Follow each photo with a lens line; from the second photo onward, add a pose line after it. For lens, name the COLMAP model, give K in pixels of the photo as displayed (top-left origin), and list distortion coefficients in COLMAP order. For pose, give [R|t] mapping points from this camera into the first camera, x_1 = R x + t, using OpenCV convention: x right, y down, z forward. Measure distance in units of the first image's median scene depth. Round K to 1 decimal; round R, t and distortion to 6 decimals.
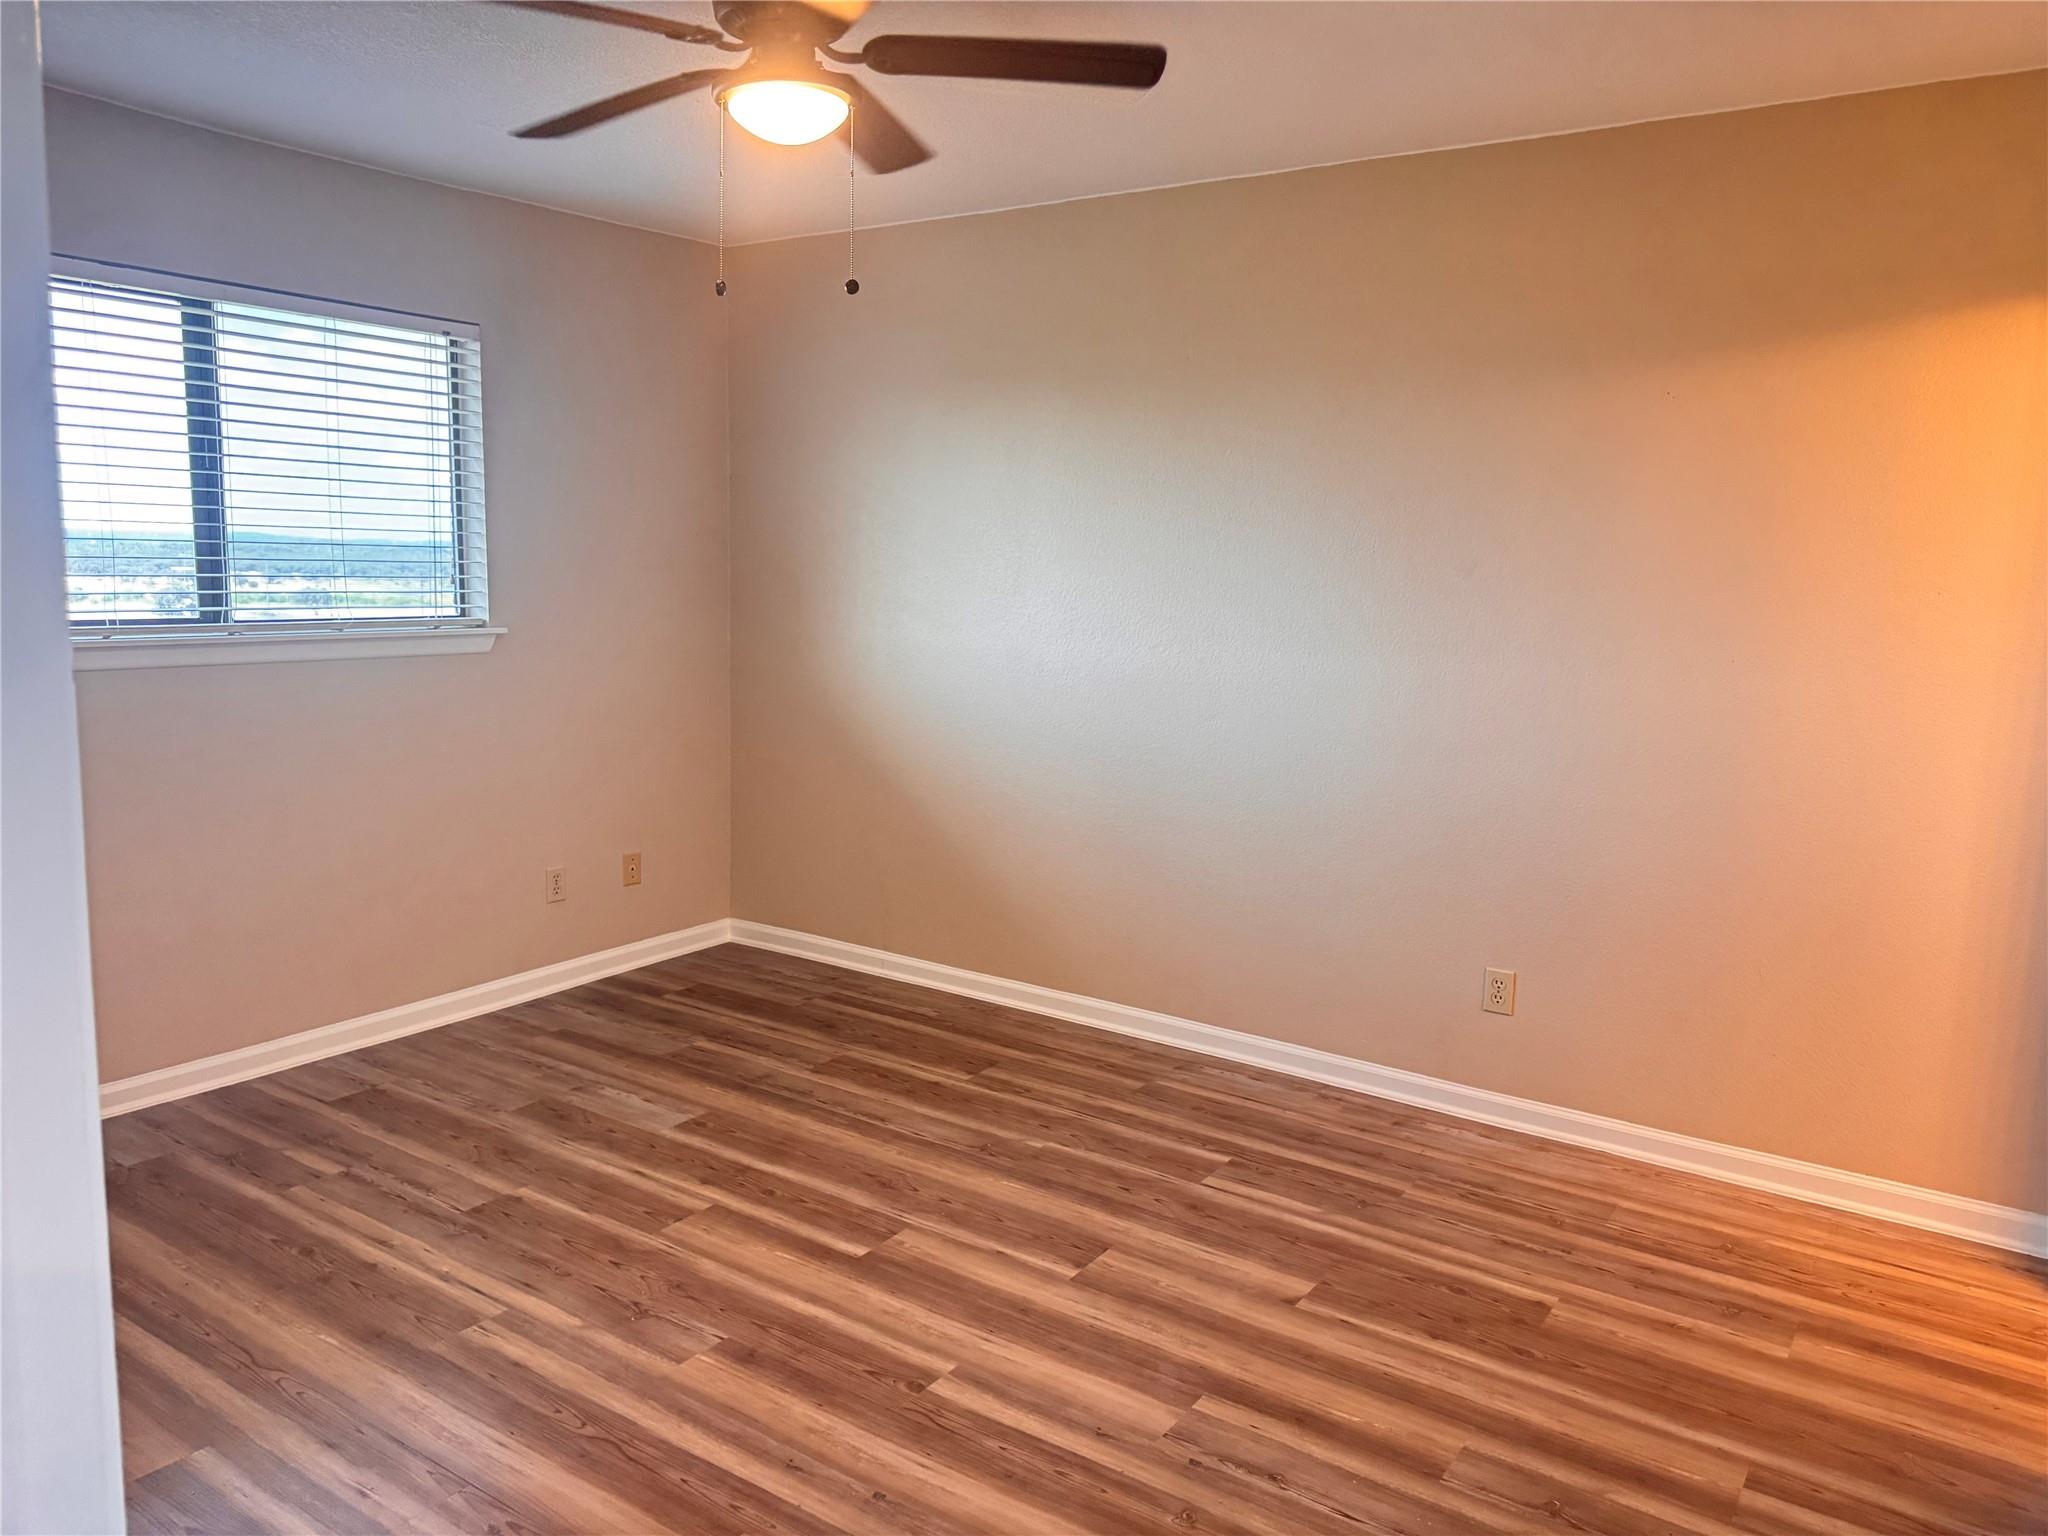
lens RADIAL K [[1453.0, 0, 1027.3], [0, 1453.0, 768.3], [0, 0, 1]] dist [0.071060, -0.089618]
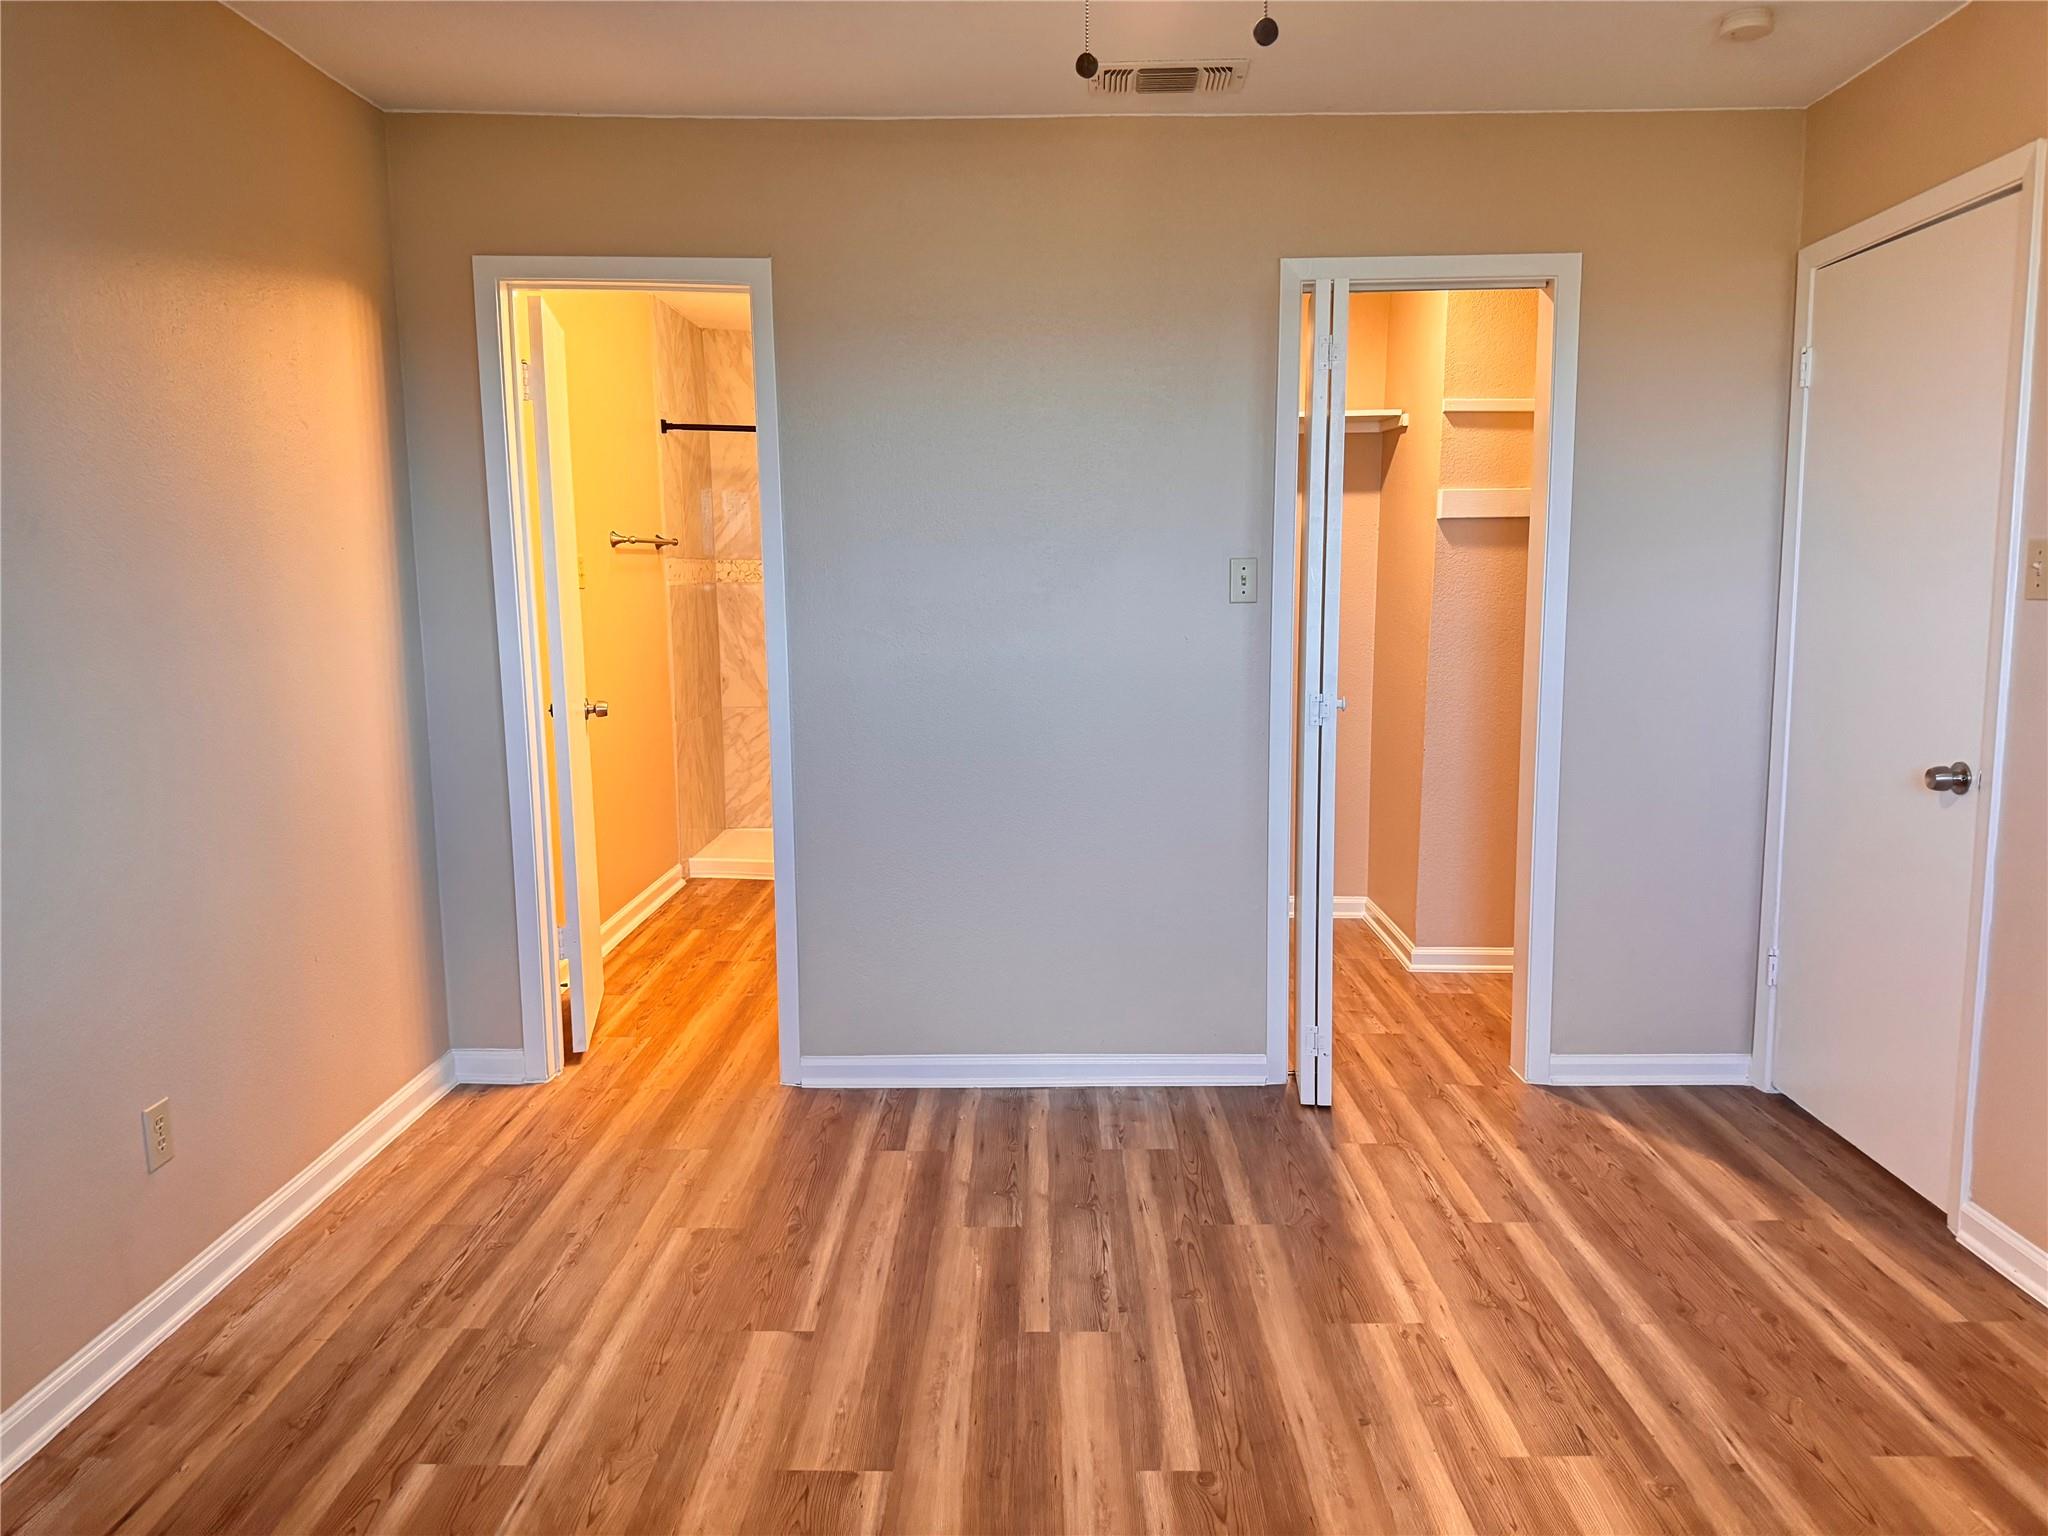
lens RADIAL K [[1453.0, 0, 1028.7], [0, 1453.0, 766.1], [0, 0, 1]] dist [0.071060, -0.089618]
pose [[-0.557017, -0.137067, 0.819112, -0.581714], [0.109793, 0.965477, 0.236221, -0.174106], [-0.823212, 0.221512, -0.522738, 1.254035]]
